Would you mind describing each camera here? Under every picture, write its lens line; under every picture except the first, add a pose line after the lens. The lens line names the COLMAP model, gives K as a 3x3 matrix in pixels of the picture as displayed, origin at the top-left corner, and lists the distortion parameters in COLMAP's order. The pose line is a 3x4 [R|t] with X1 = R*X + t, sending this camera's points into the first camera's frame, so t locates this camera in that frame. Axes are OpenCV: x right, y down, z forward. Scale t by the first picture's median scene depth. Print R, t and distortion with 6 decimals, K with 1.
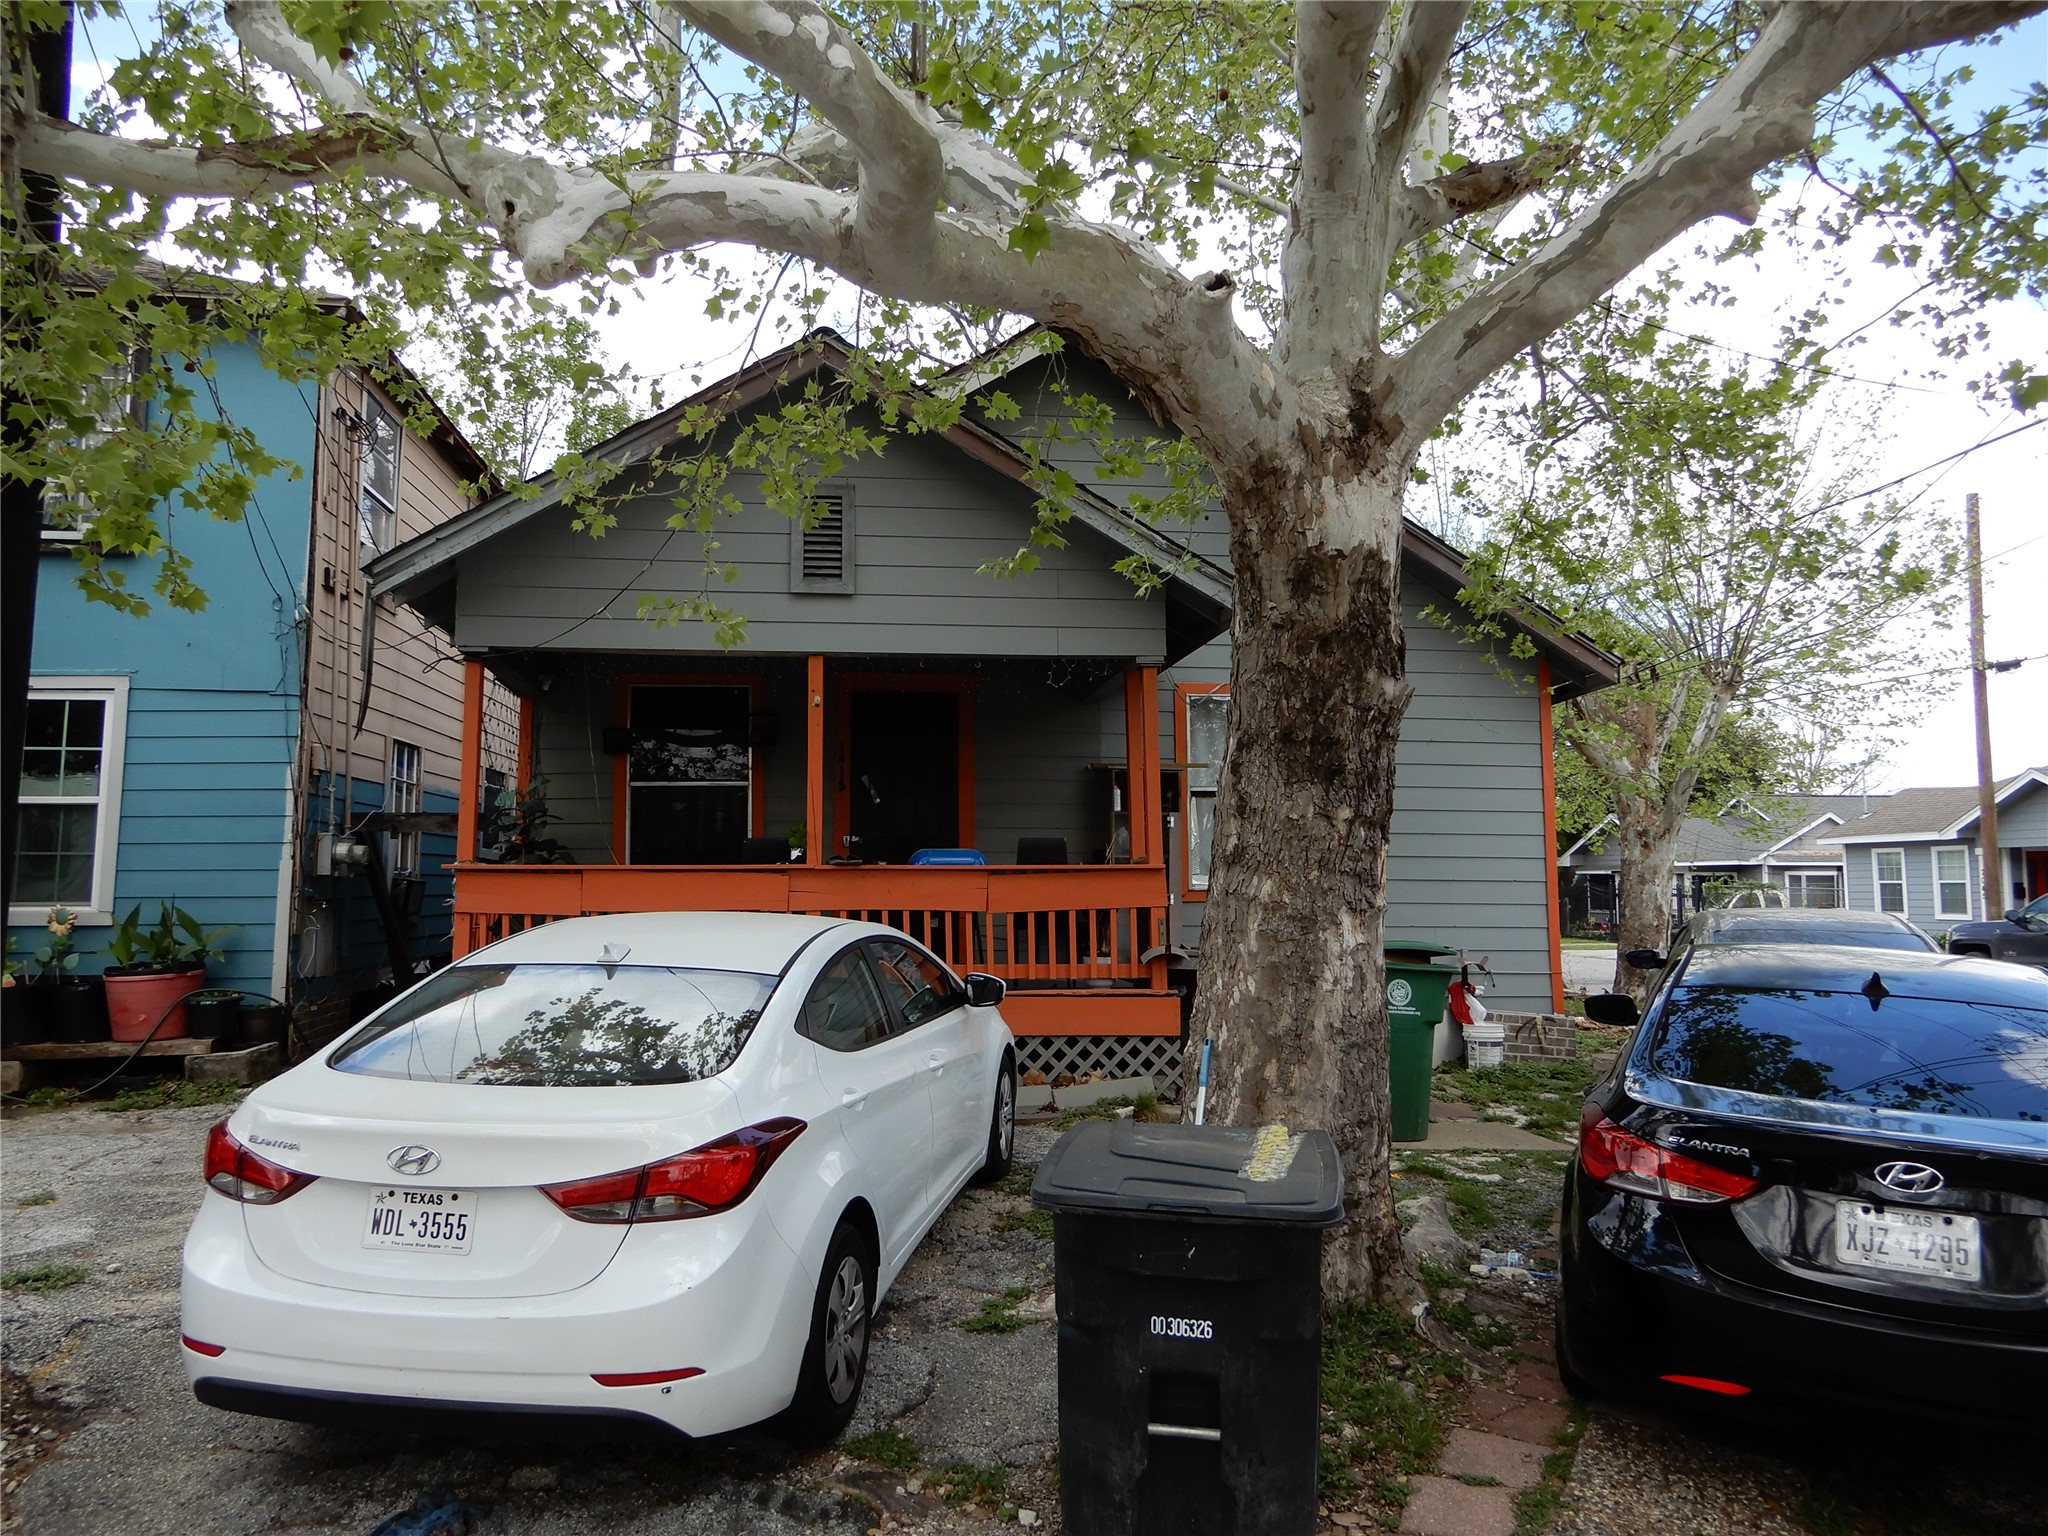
lens RADIAL K [[1452.4, 0, 1024.0], [0, 1452.4, 768.0], [0, 0, 1]] dist [0.005898, 0.007265]
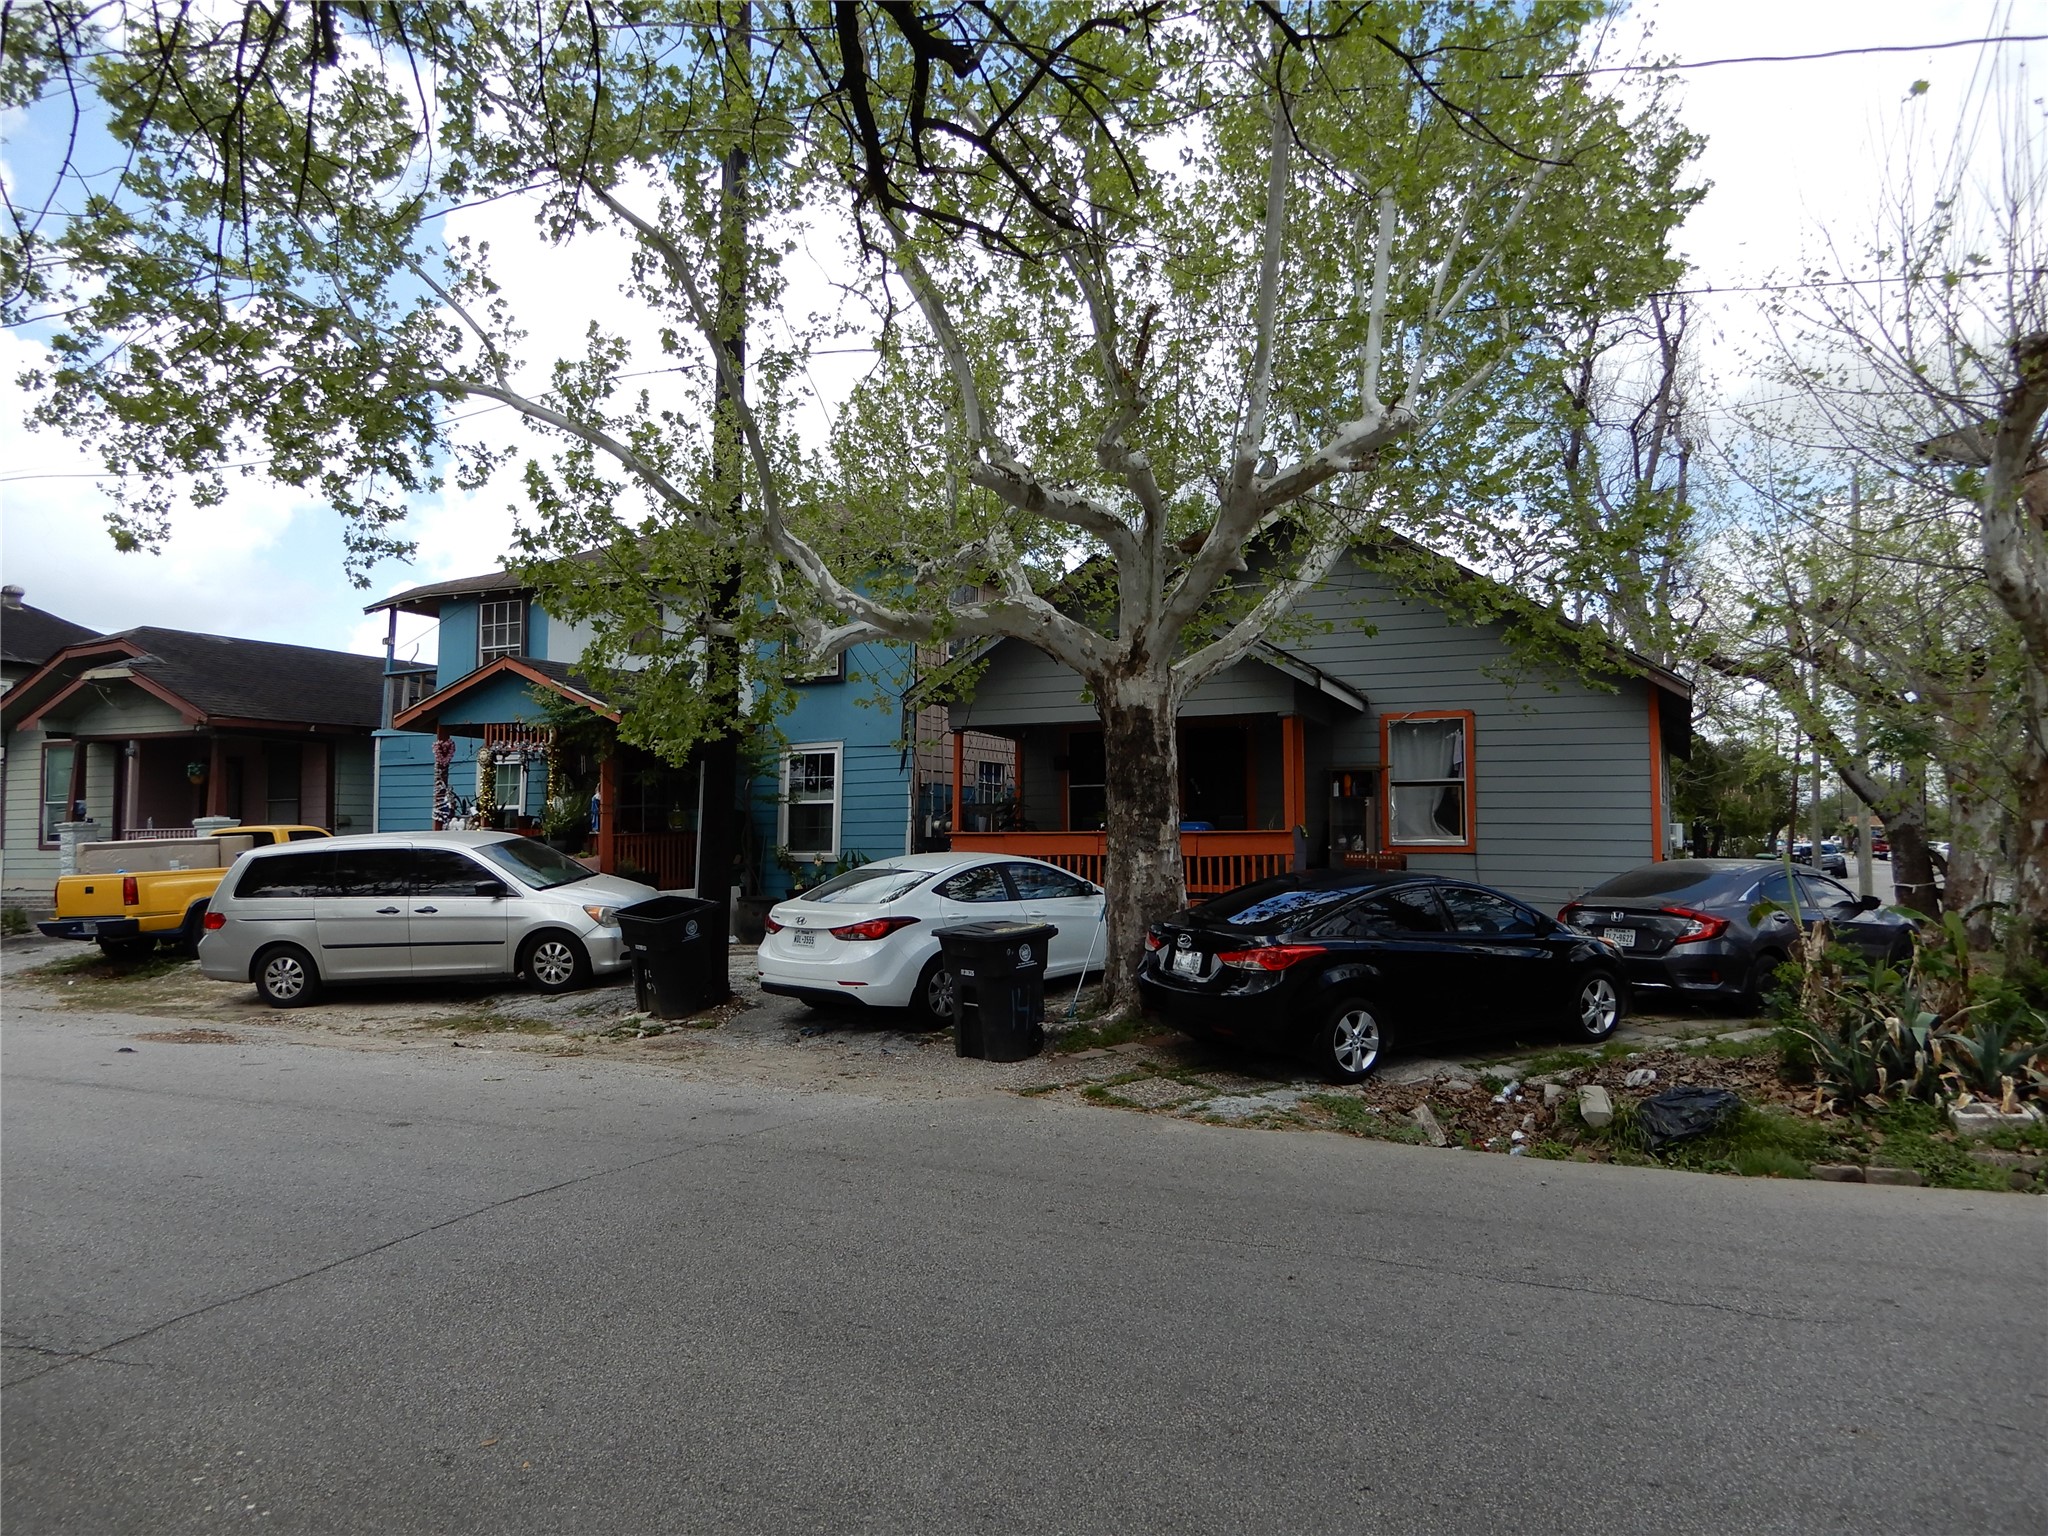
lens RADIAL K [[1452.4, 0, 1024.0], [0, 1452.4, 768.0], [0, 0, 1]] dist [0.005898, 0.007265]
pose [[0.846399, -0.028212, -0.531802, 0.862009], [0.042727, 0.998974, 0.015008, -0.055870], [0.530833, -0.035425, 0.846736, -0.748601]]
